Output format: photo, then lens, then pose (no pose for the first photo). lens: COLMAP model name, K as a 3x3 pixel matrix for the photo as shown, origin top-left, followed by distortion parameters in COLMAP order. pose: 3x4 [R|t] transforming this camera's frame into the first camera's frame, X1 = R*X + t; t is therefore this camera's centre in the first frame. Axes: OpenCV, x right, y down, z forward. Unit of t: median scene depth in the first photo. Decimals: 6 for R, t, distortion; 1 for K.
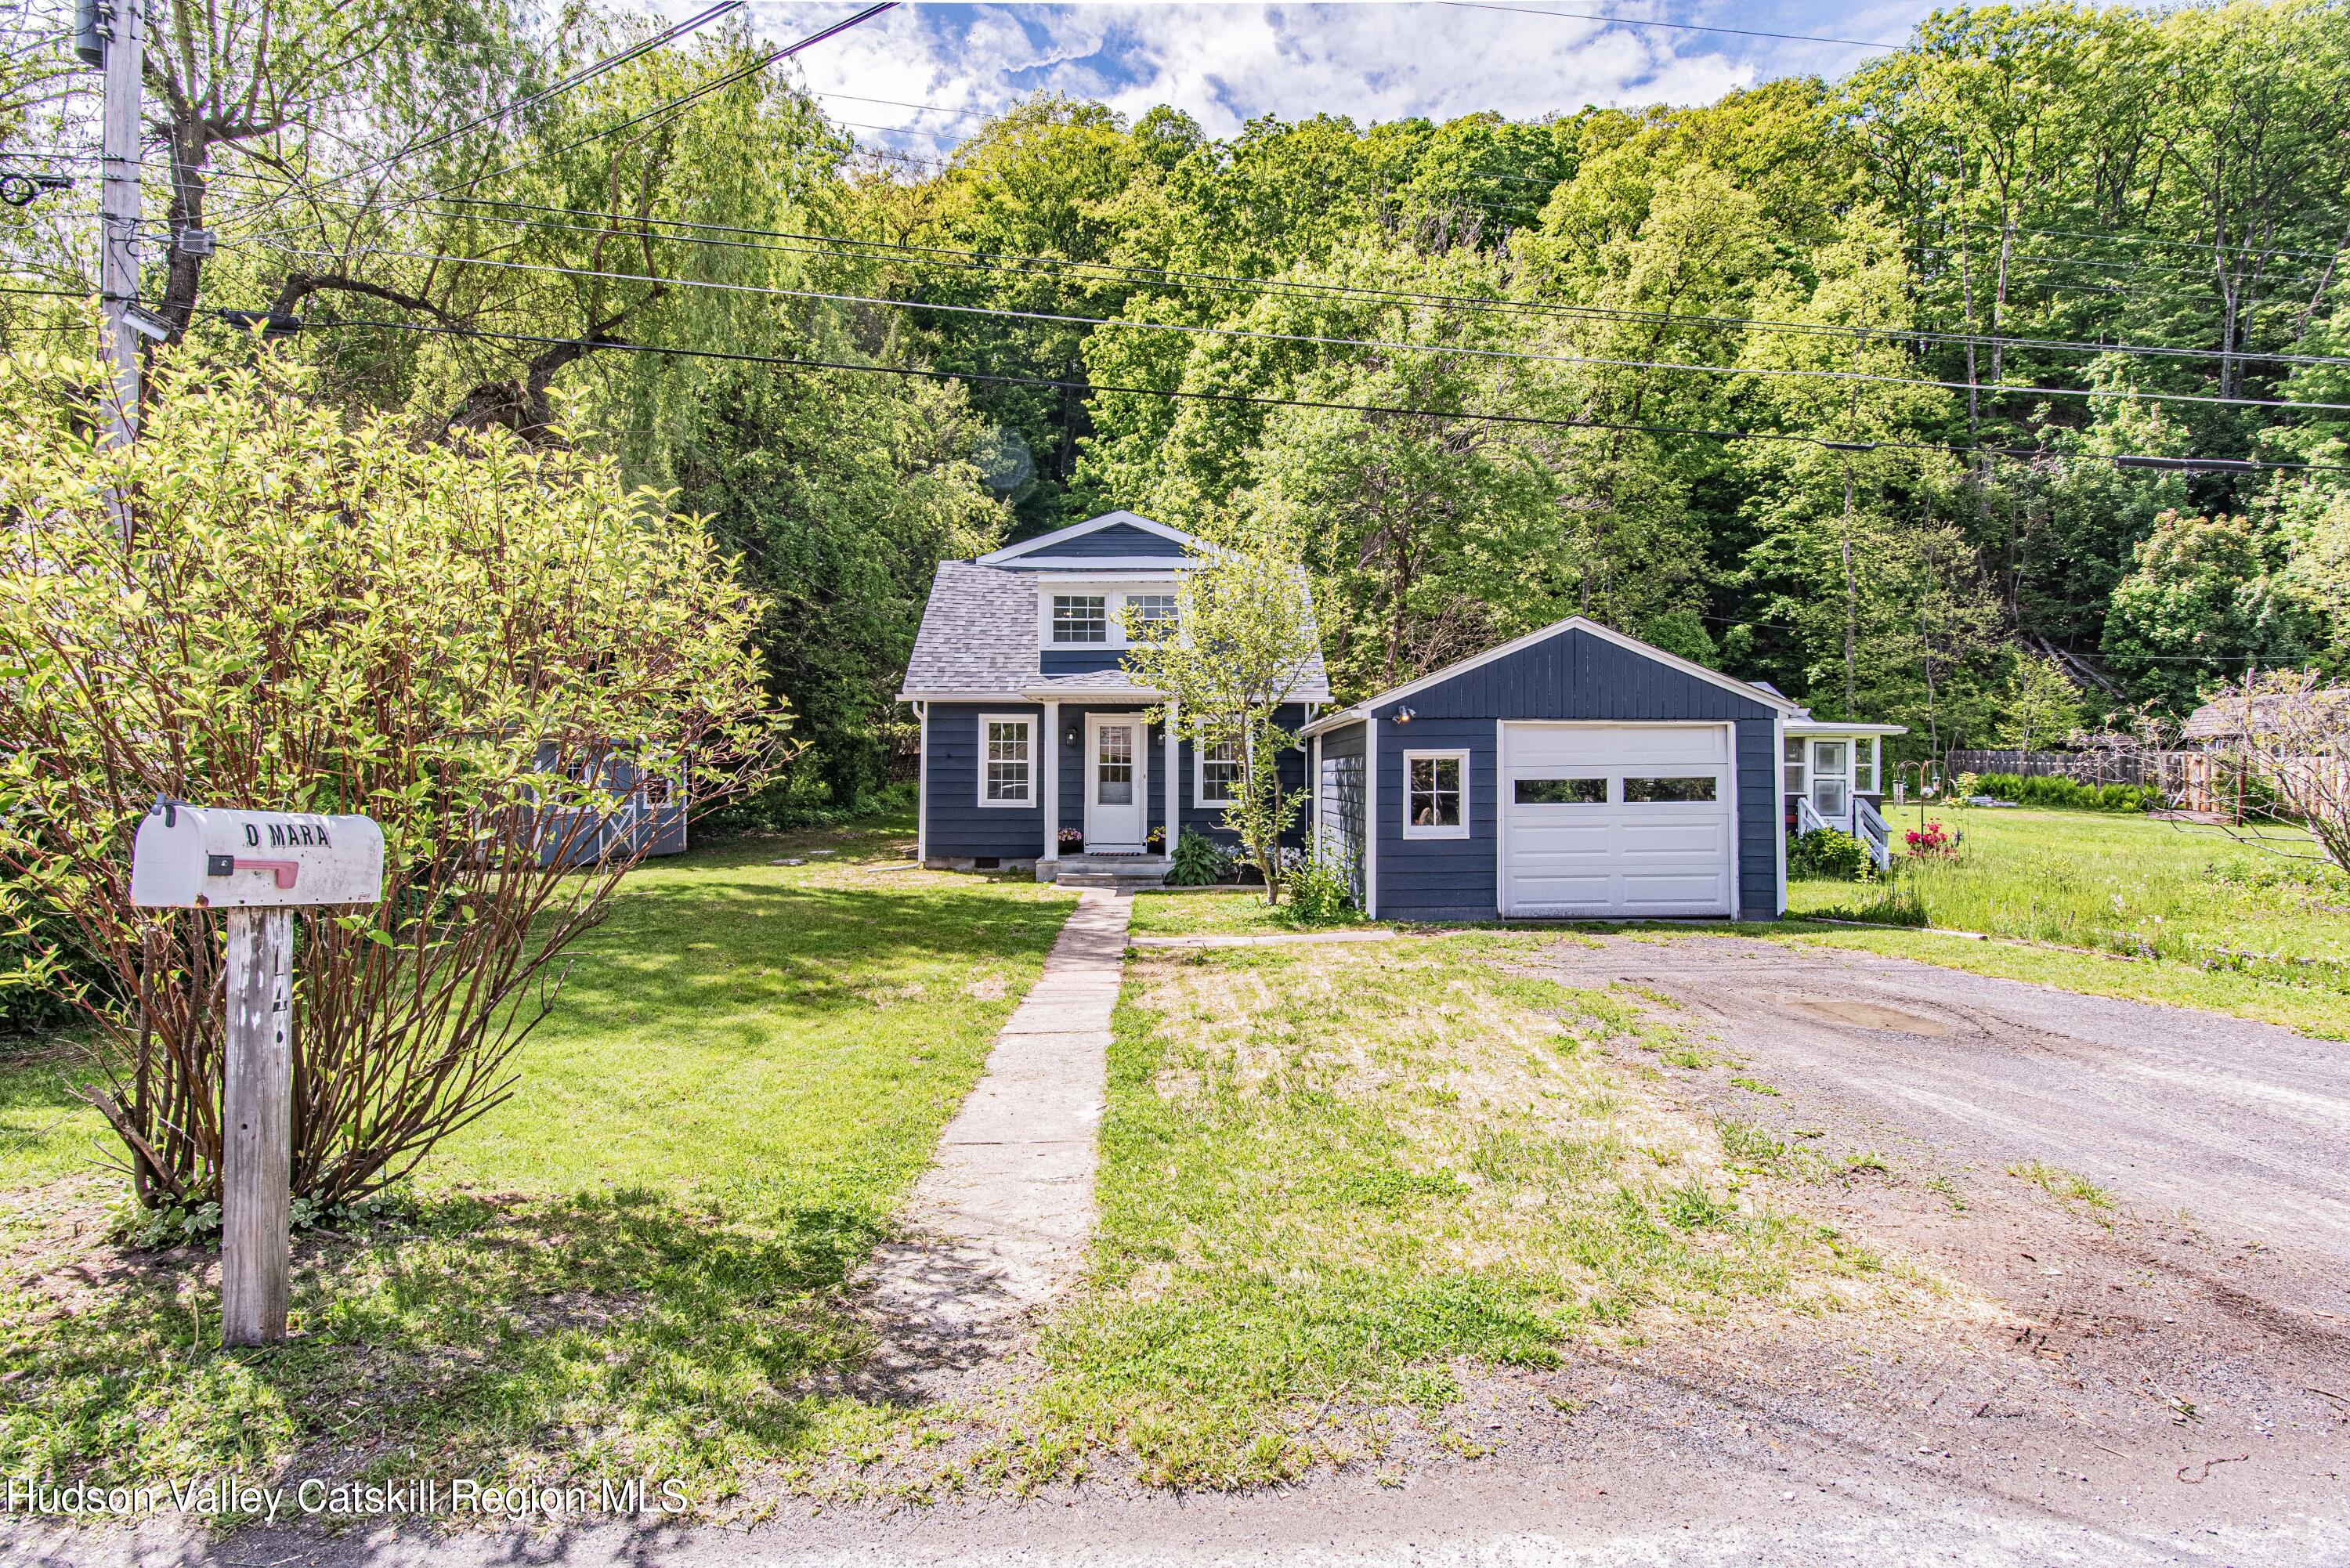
lens RADIAL K [[1141.9, 0, 1197.7], [0, 1141.9, 784.0], [0, 0, 1]] dist [0.002563, -0.000522]
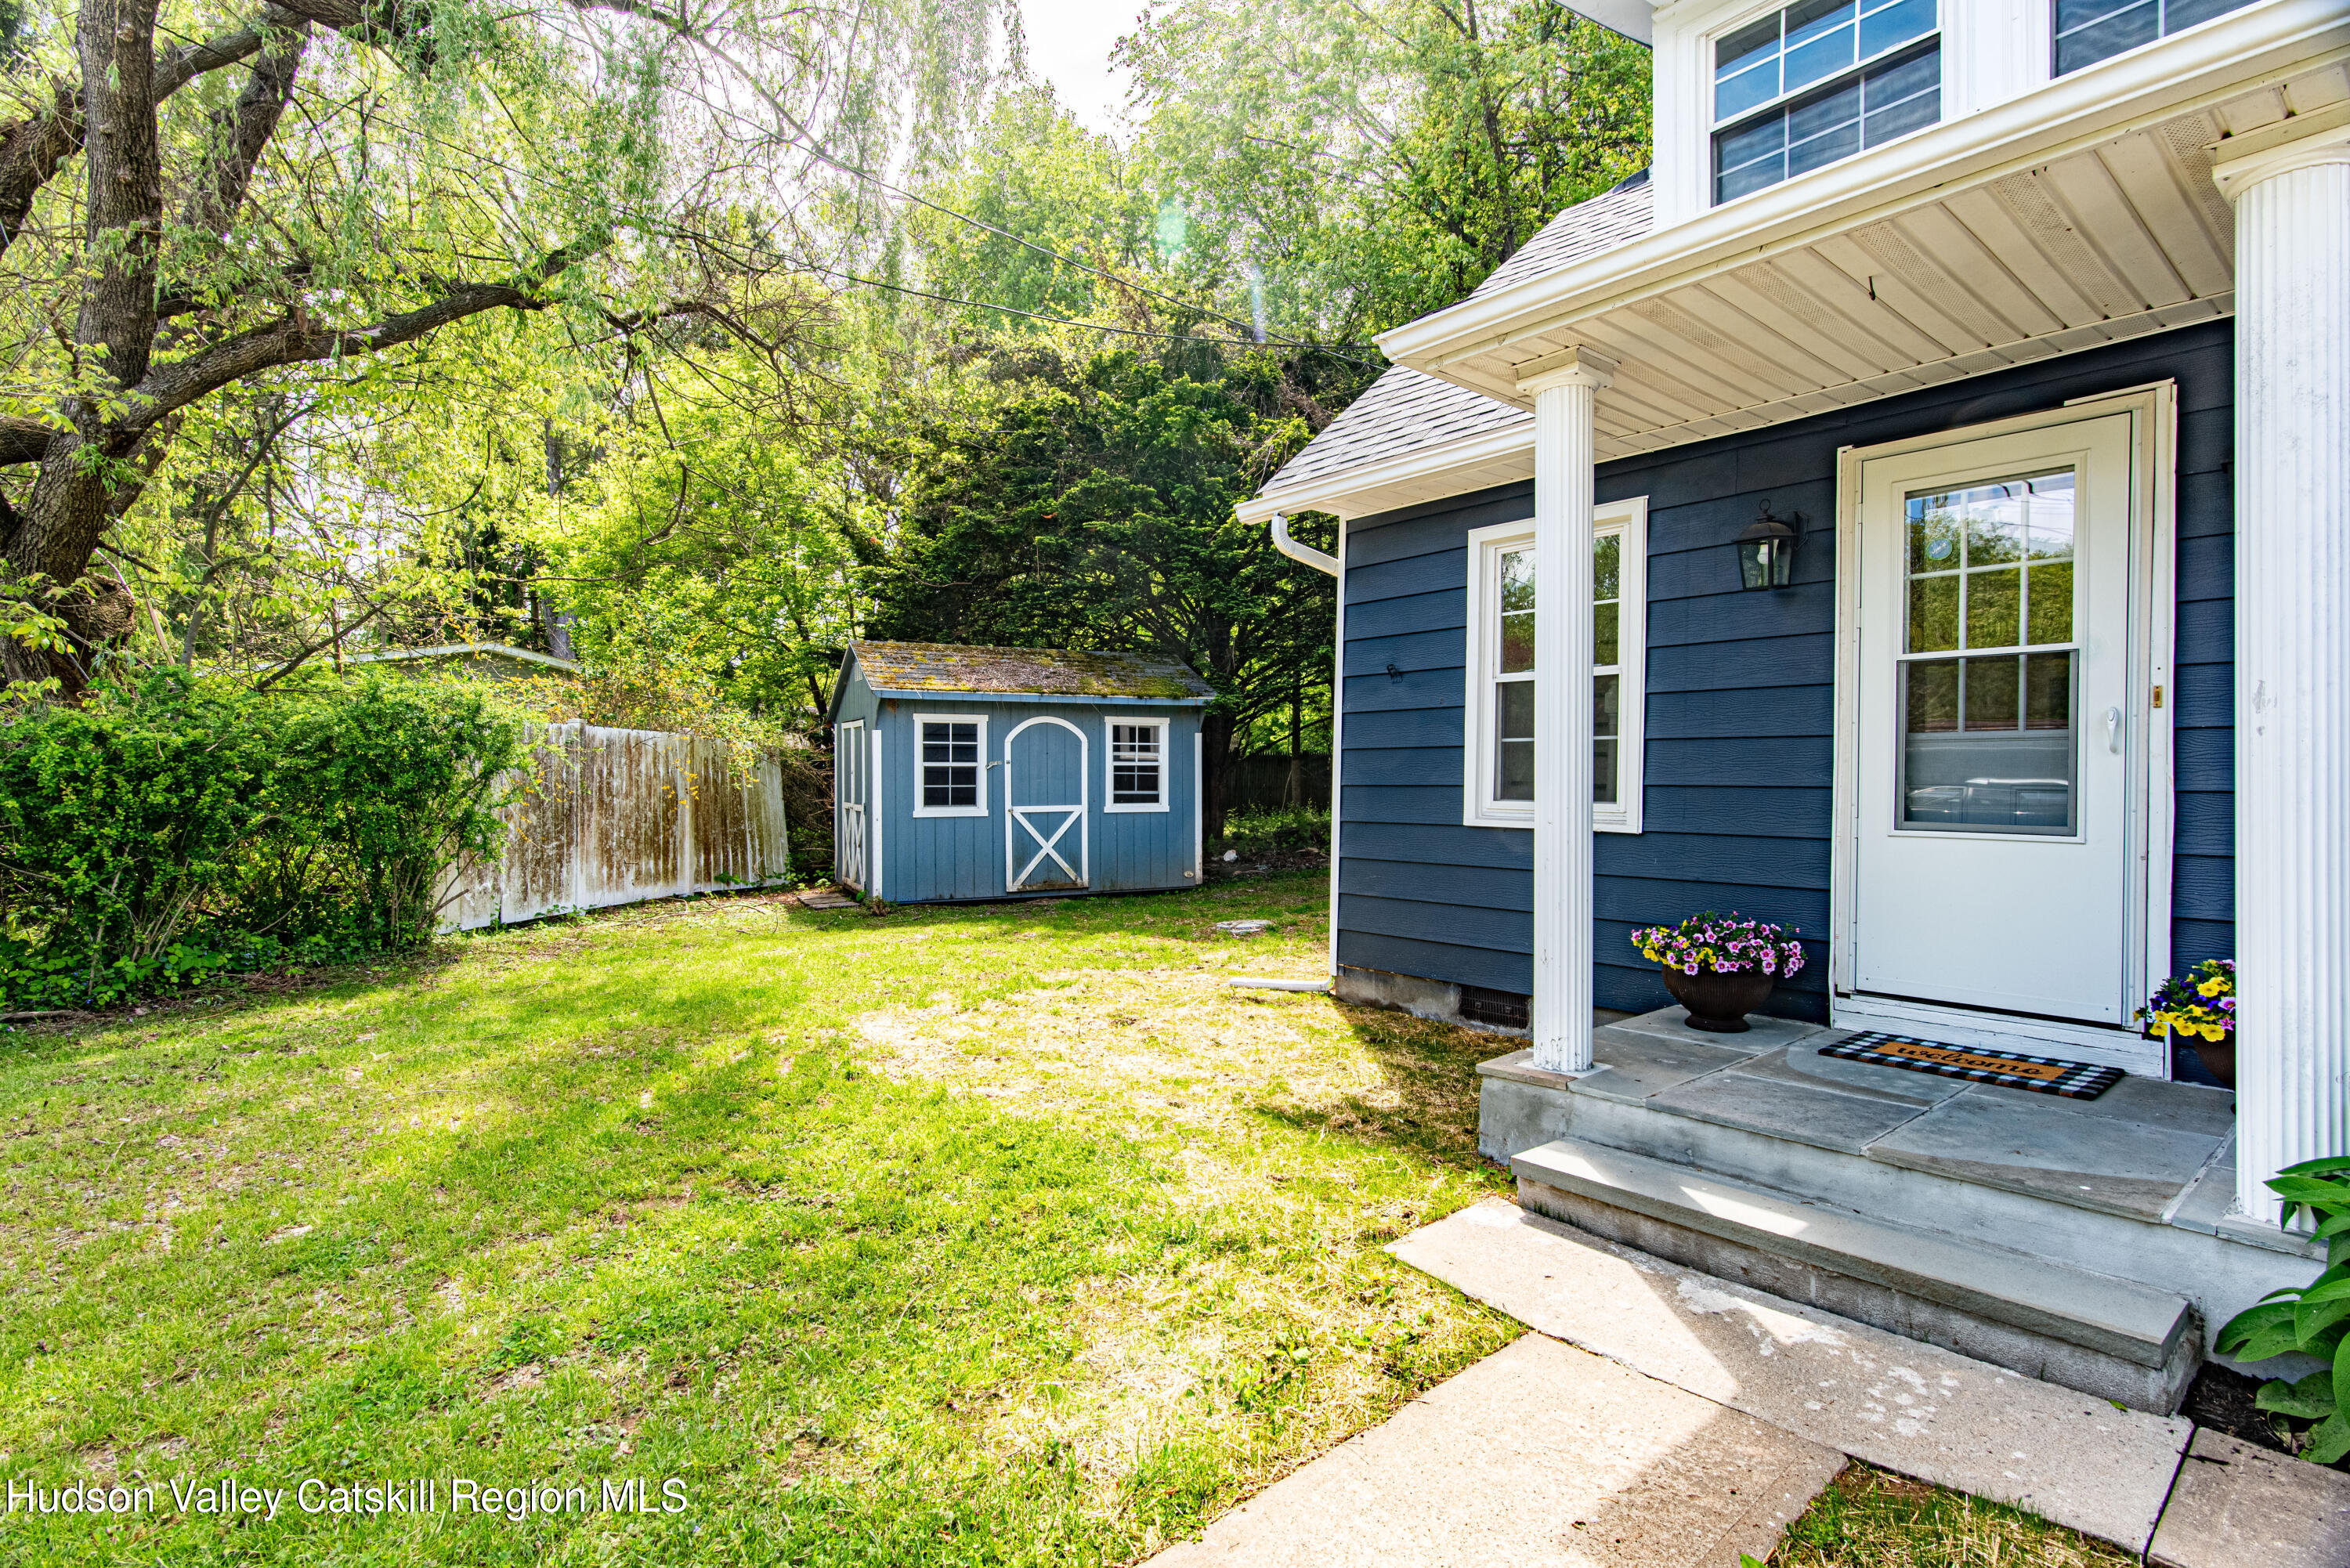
lens RADIAL K [[1141.9, 0, 1168.3], [0, 1141.9, 785.6], [0, 0, 1]] dist [0.002563, -0.000522]
pose [[0.624597, 0.000064, -0.780948, 0.002603], [-0.001666, 0.999998, -0.001250, 0.009636], [0.780946, 0.002082, 0.624595, 0.736154]]
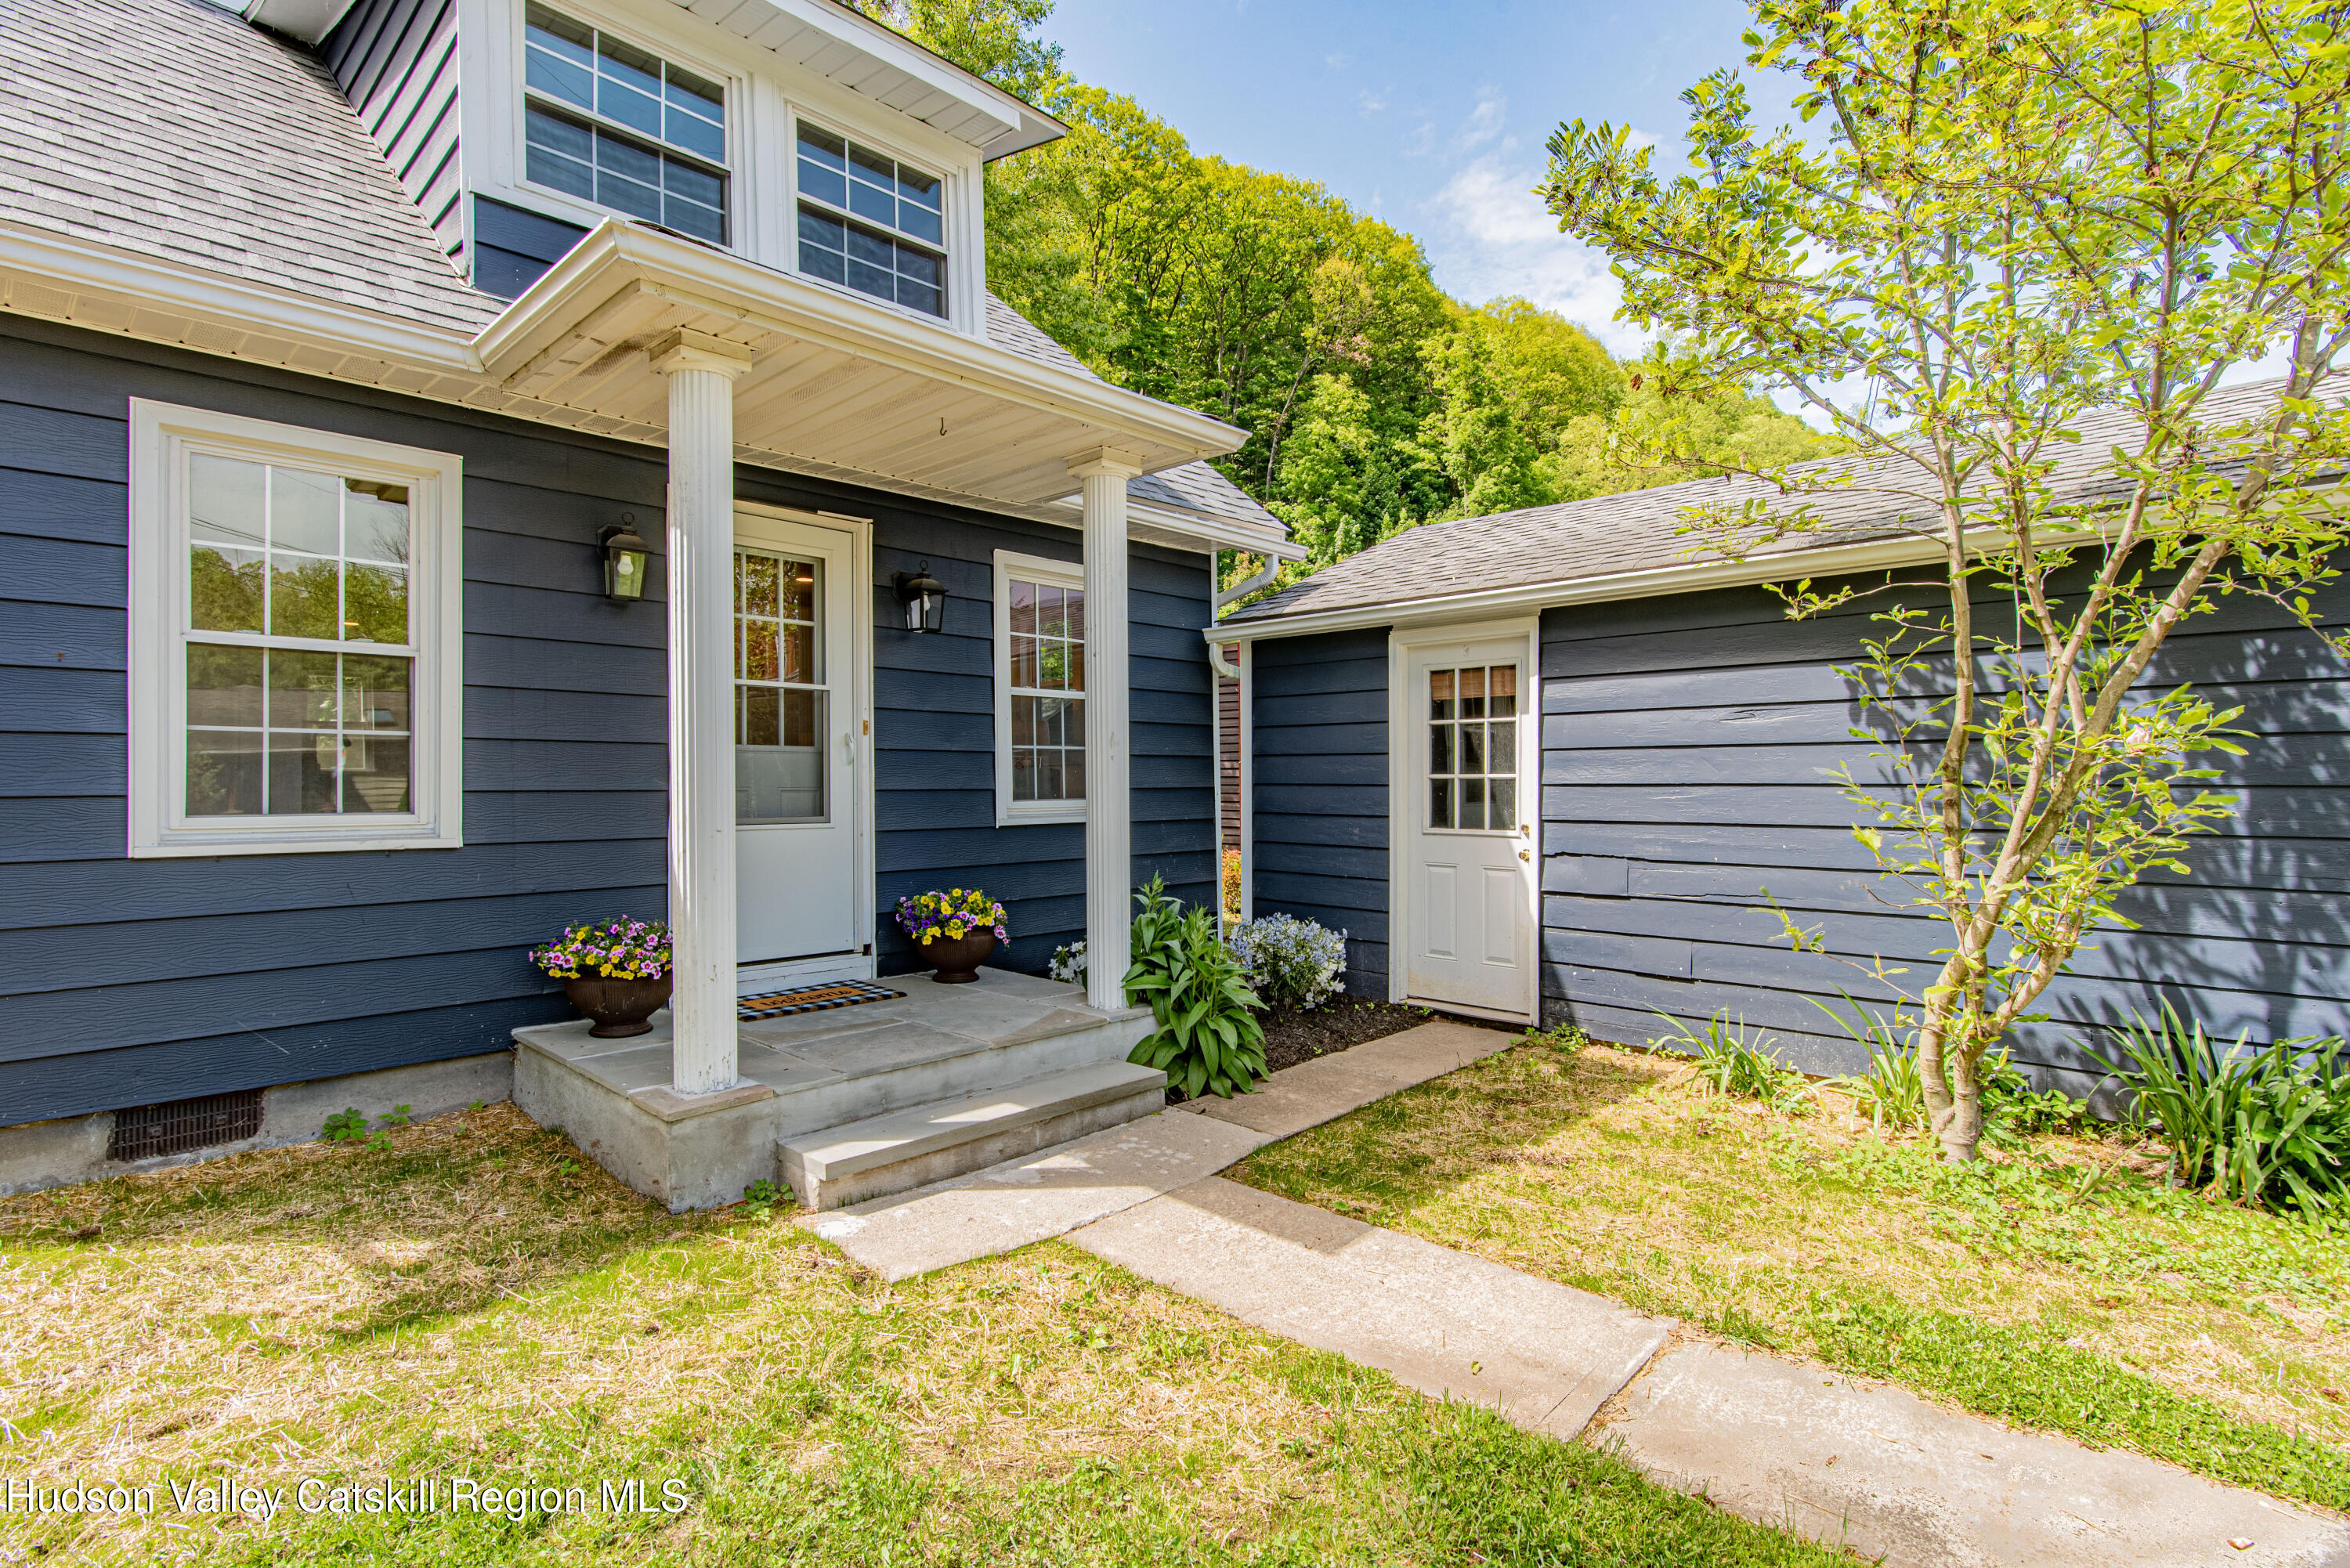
lens RADIAL K [[1141.9, 0, 1177.6], [0, 1141.9, 784.5], [0, 0, 1]] dist [0.002563, -0.000522]
pose [[0.708810, -0.008788, 0.705345, -0.202644], [0.009367, 0.999951, 0.003045, 0.008343], [-0.705337, 0.004449, 0.708858, 0.724390]]
